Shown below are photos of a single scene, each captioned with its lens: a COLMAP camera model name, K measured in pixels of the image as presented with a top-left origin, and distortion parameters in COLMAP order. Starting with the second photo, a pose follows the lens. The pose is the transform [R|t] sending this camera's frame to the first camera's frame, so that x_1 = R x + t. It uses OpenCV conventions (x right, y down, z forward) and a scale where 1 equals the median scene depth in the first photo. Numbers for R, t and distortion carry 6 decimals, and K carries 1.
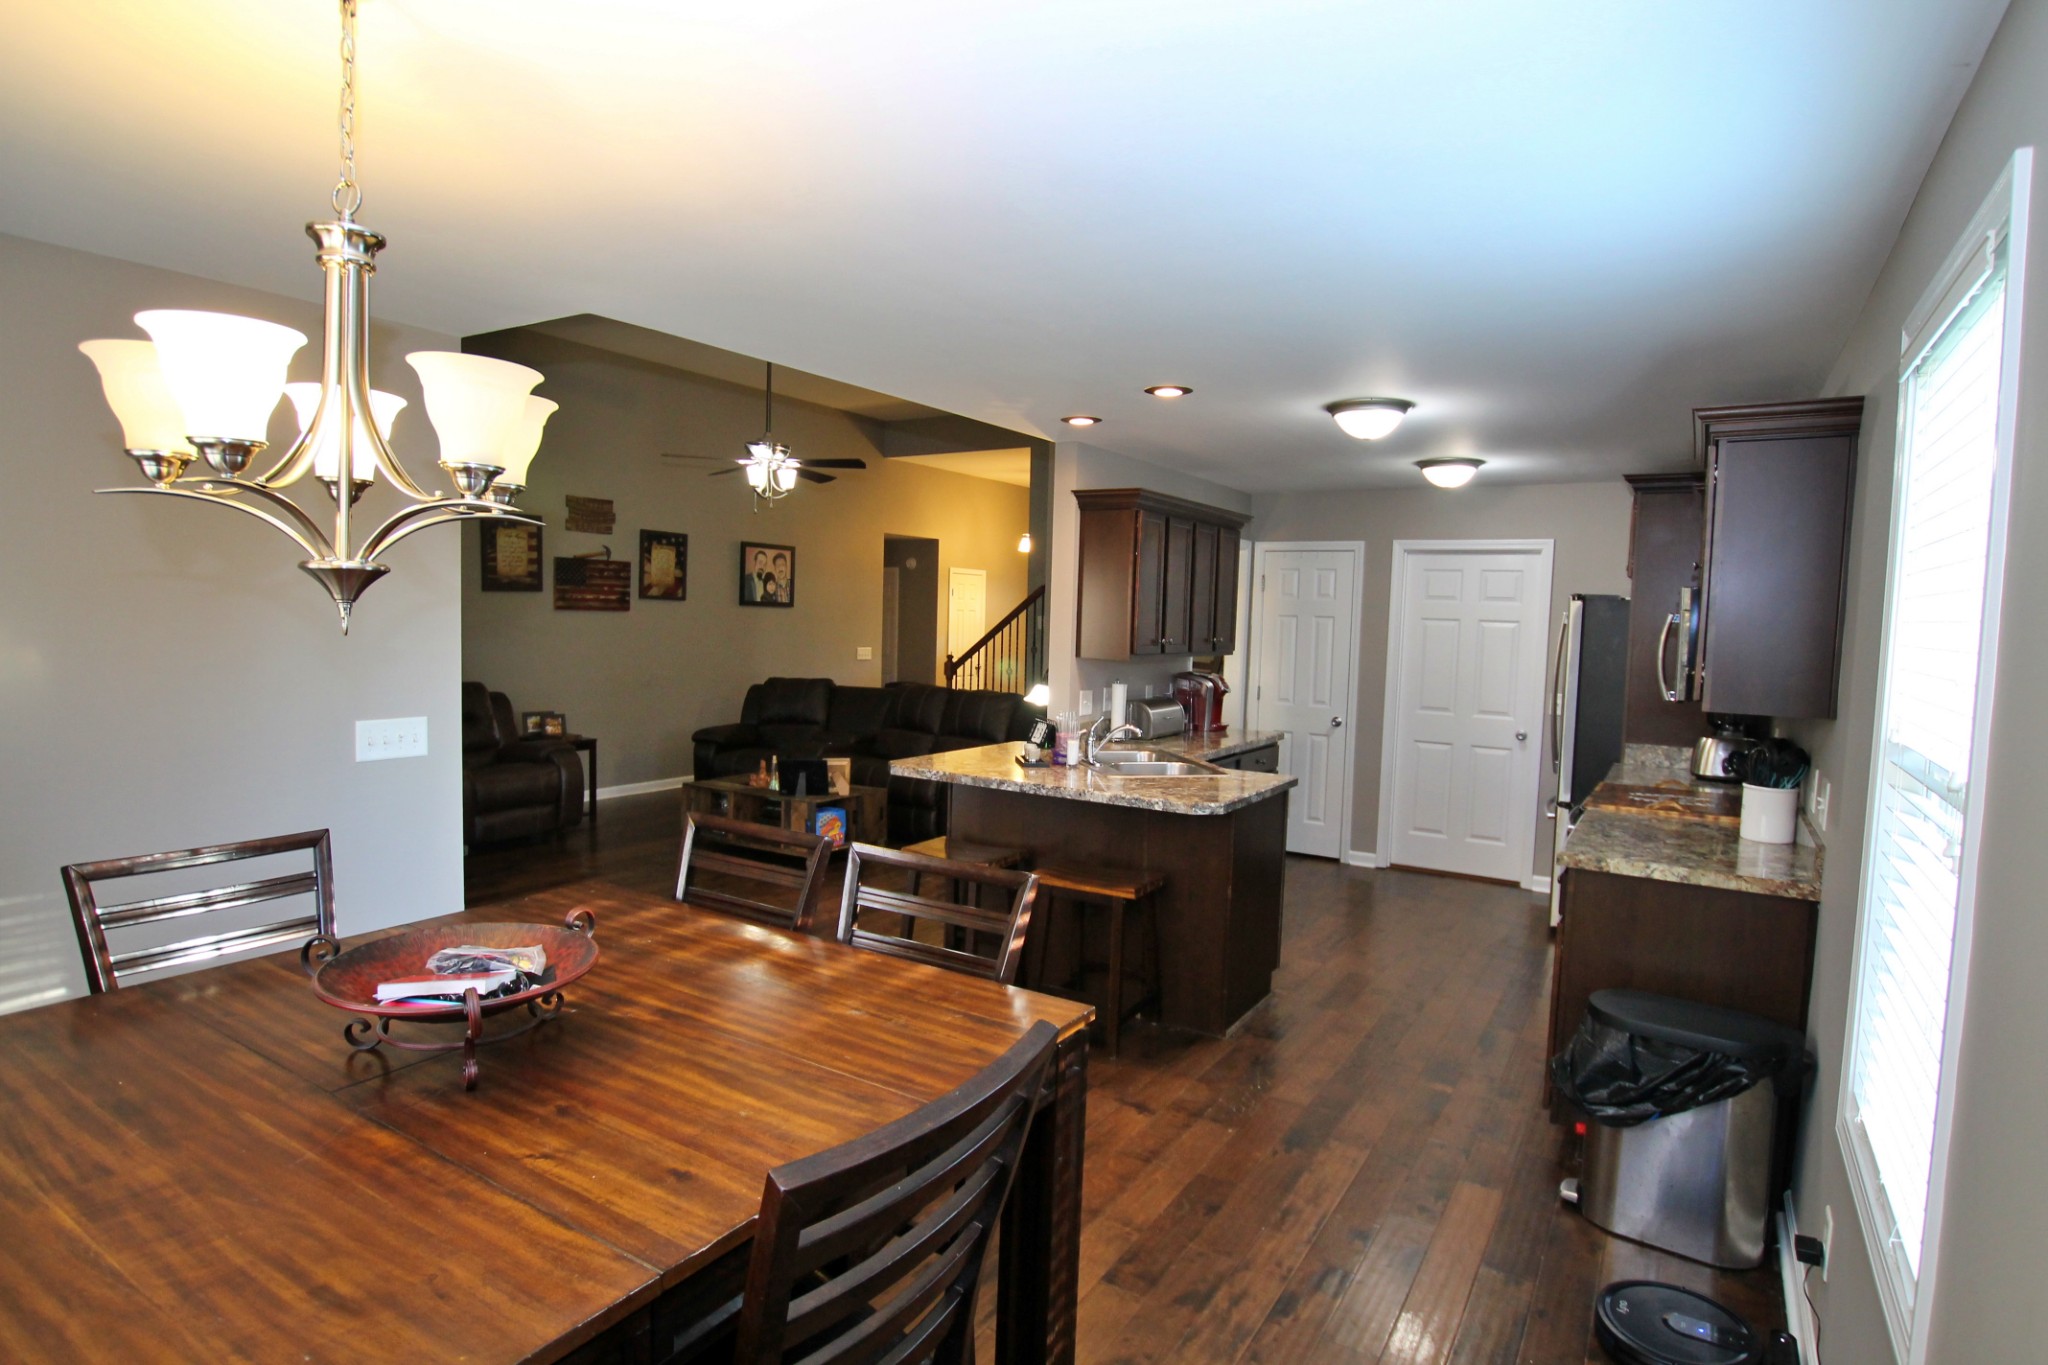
lens RADIAL K [[1049.7, 0, 1024.0], [0, 1049.7, 682.5], [0, 0, 1]] dist [-0.036064, 0.000420]
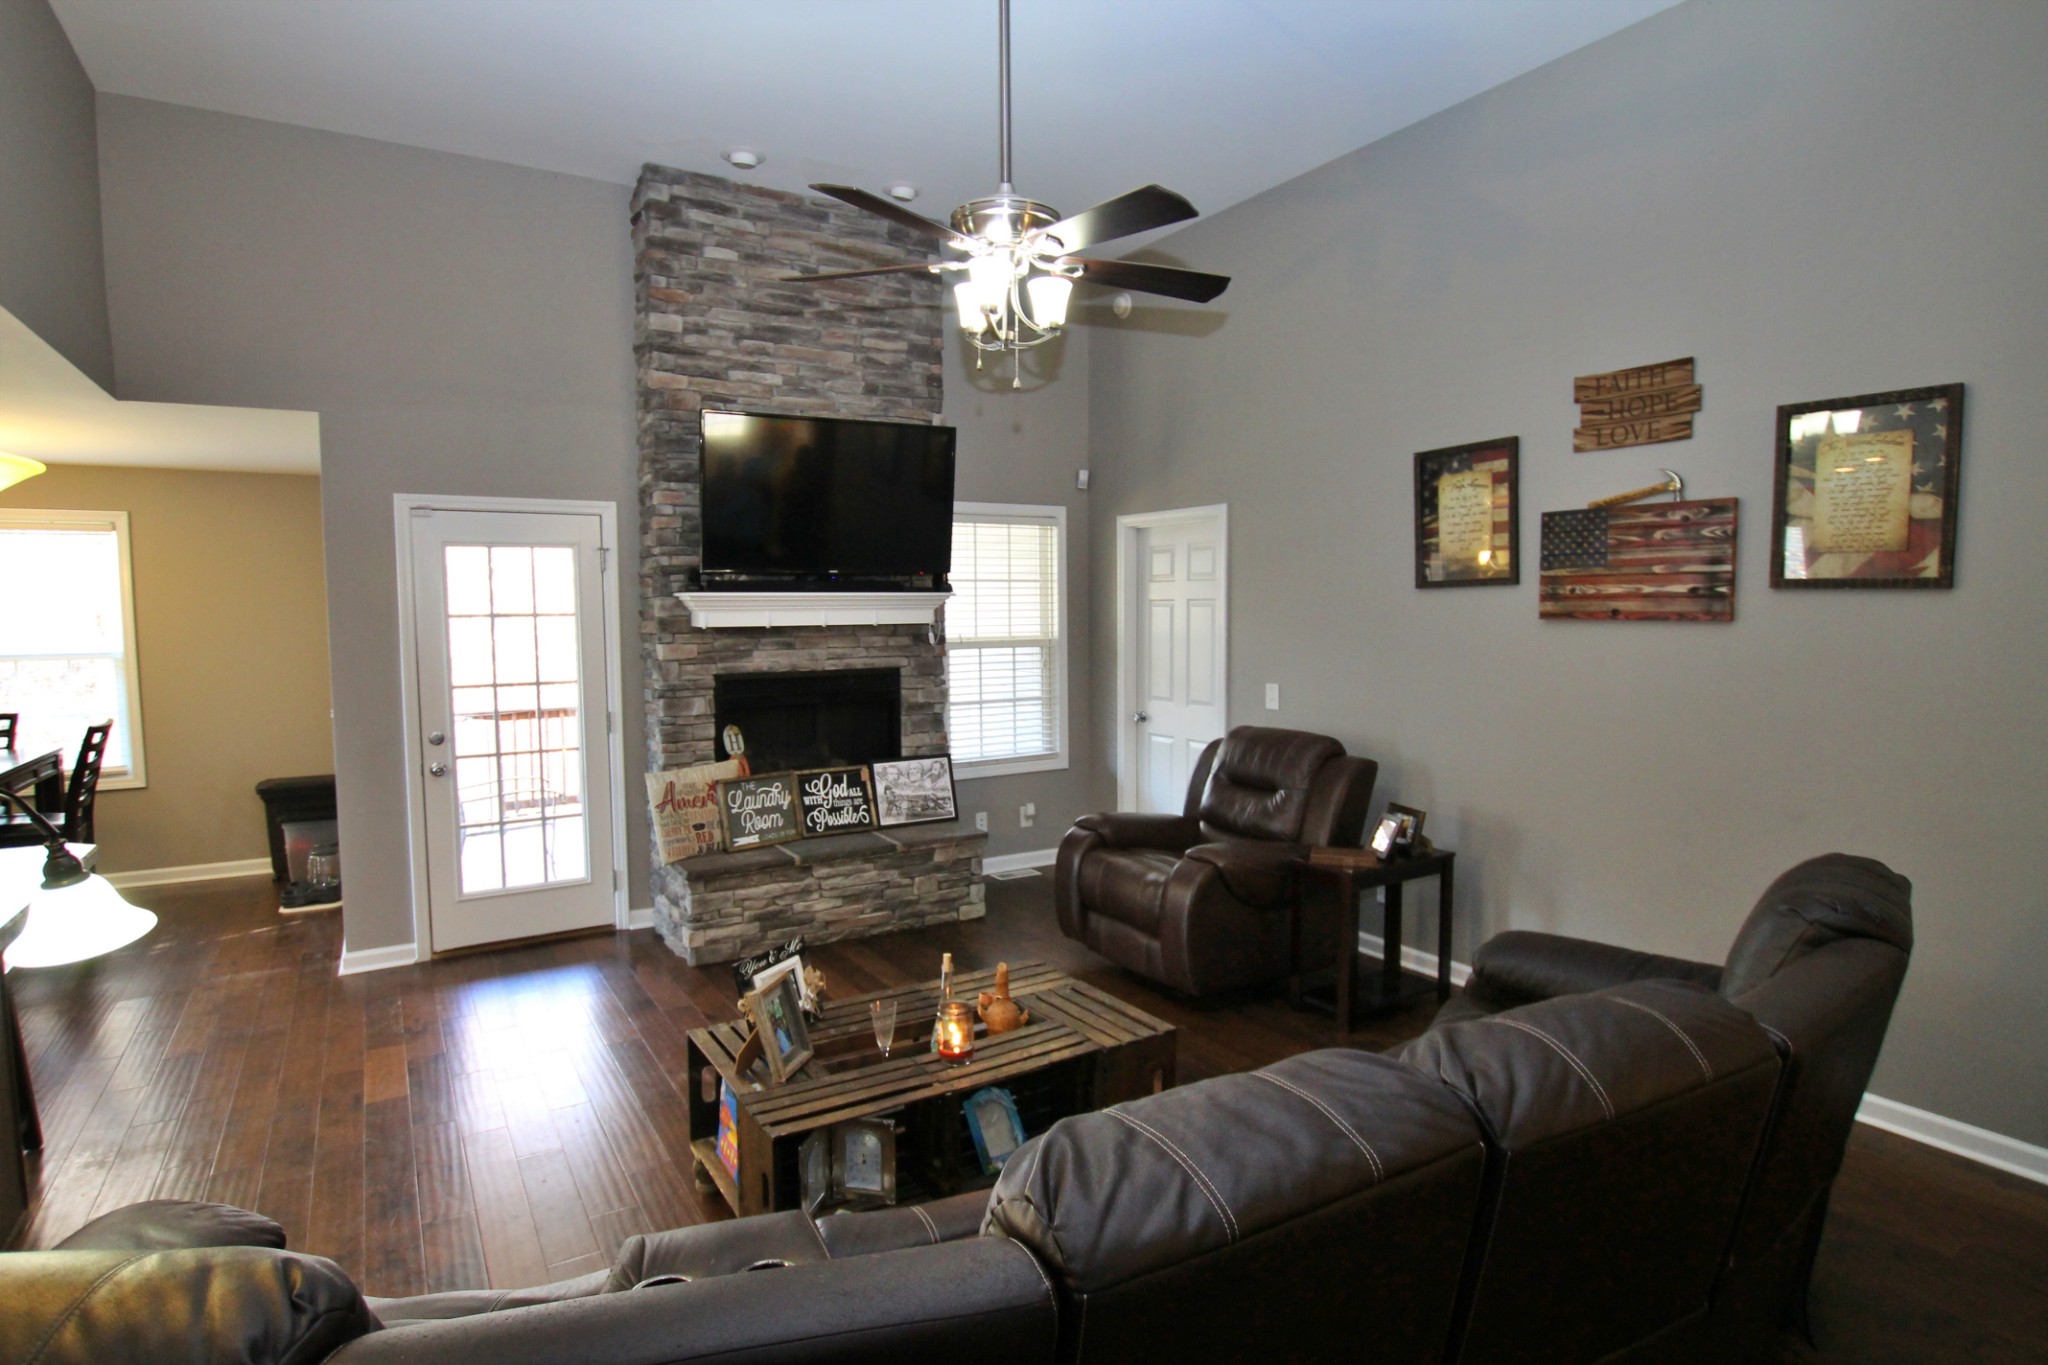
lens RADIAL K [[1069.7, 0, 1024.0], [0, 1069.7, 682.5], [0, 0, 1]] dist [-0.029812, 0.000885]
pose [[-0.440405, 0.041454, -0.896842, 0.107863], [-0.061237, 0.995220, 0.076072, -0.061026], [0.895708, 0.088422, -0.435762, 0.965569]]
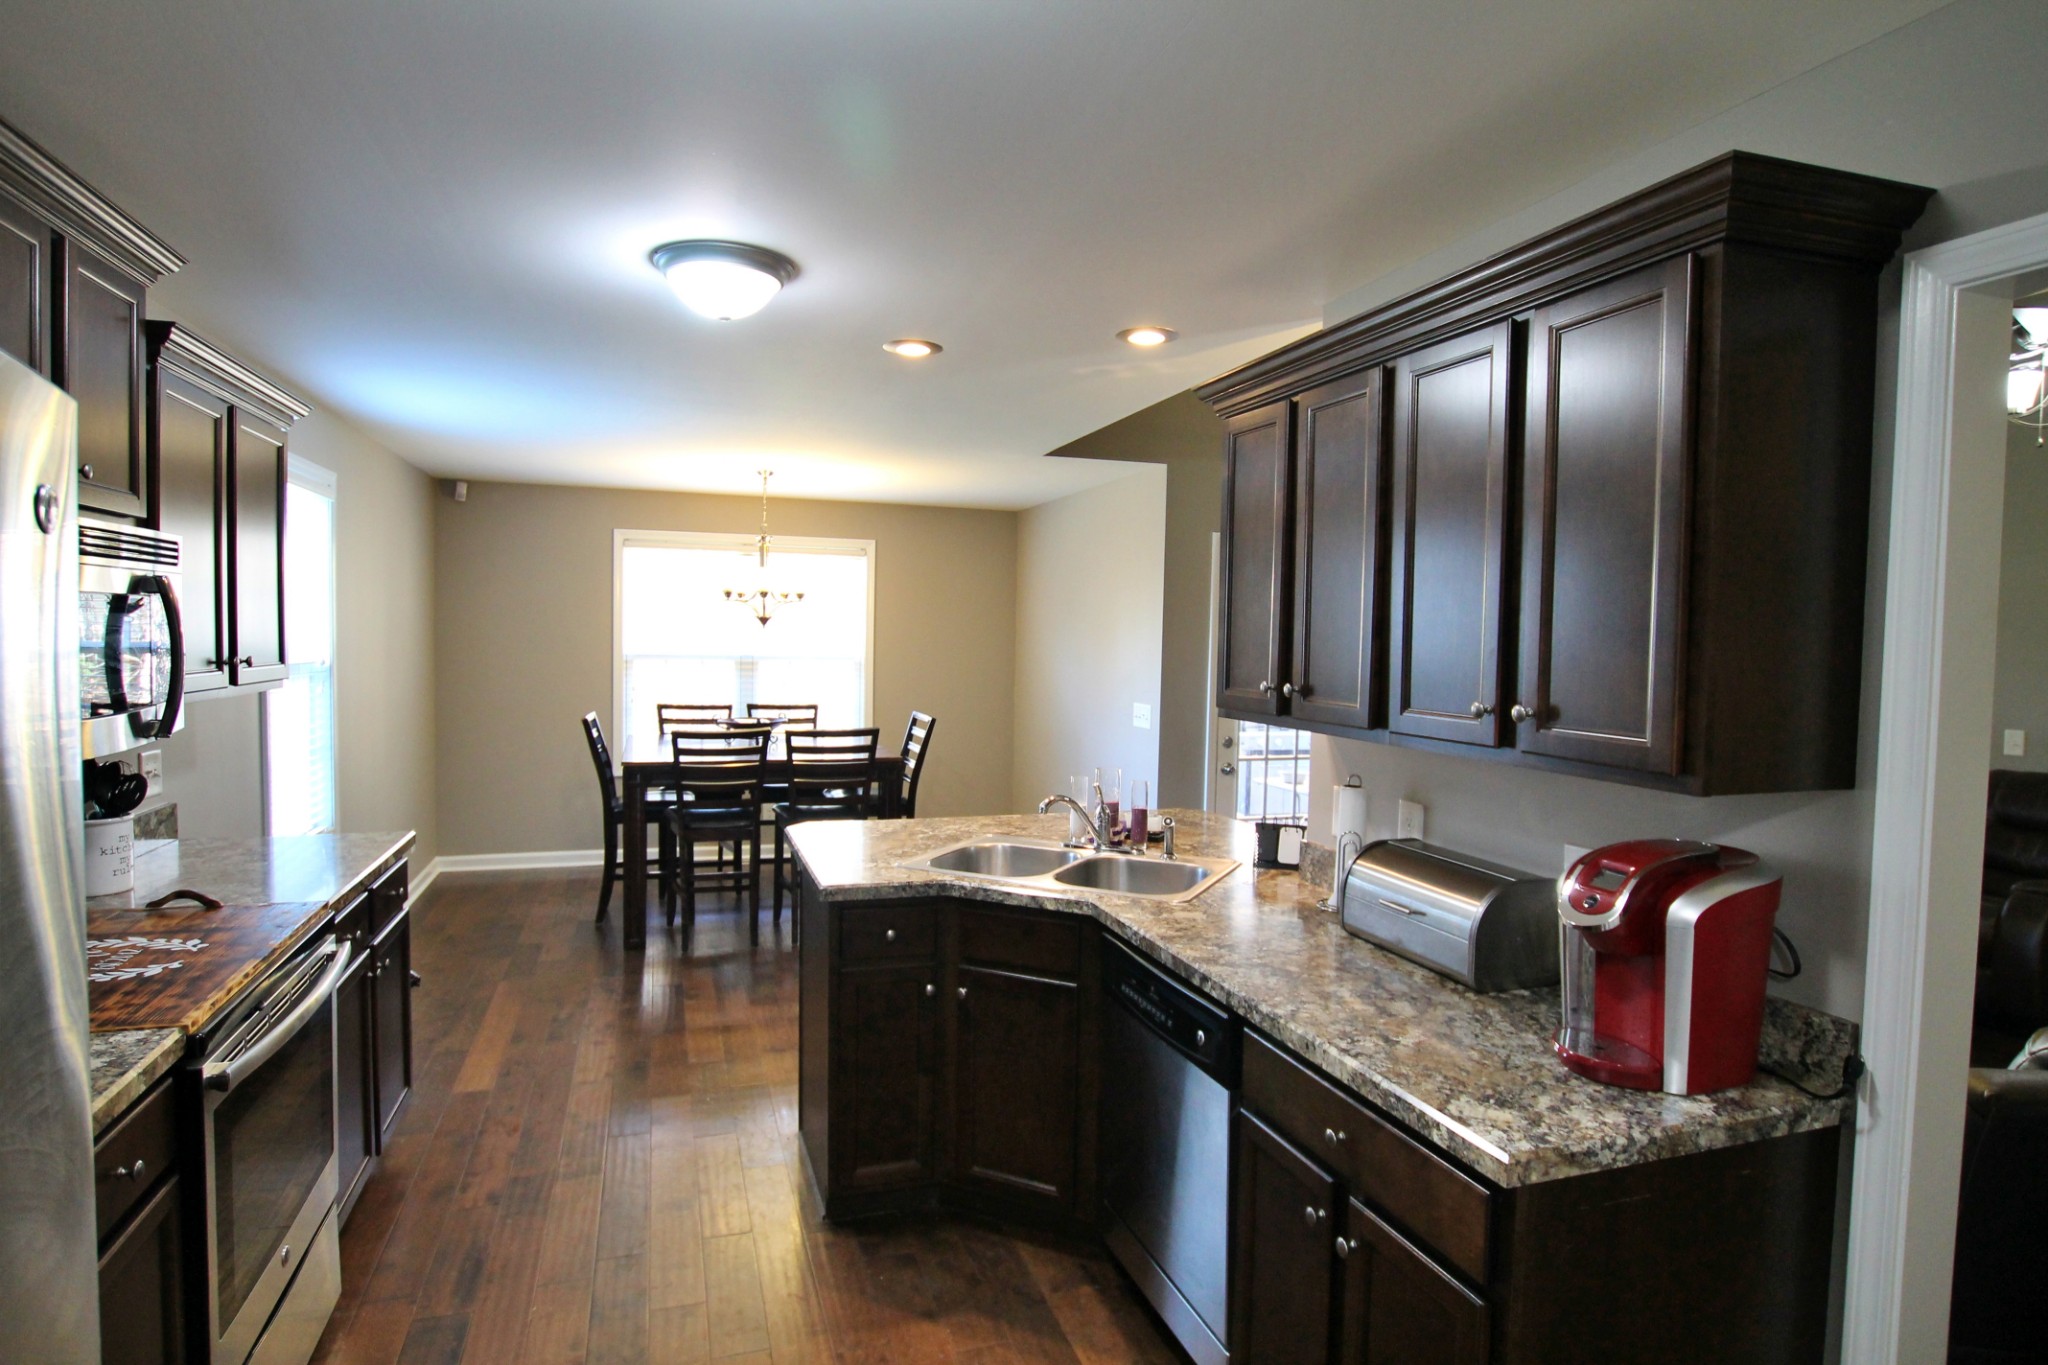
lens RADIAL K [[1112.5, 0, 1024.0], [0, 1112.5, 682.5], [0, 0, 1]] dist [-0.025743, 0.000293]
pose [[-0.634257, -0.004420, -0.773110, 0.354551], [-0.087942, 0.993906, 0.066466, -0.040806], [0.768105, 0.110145, -0.630780, 0.771483]]
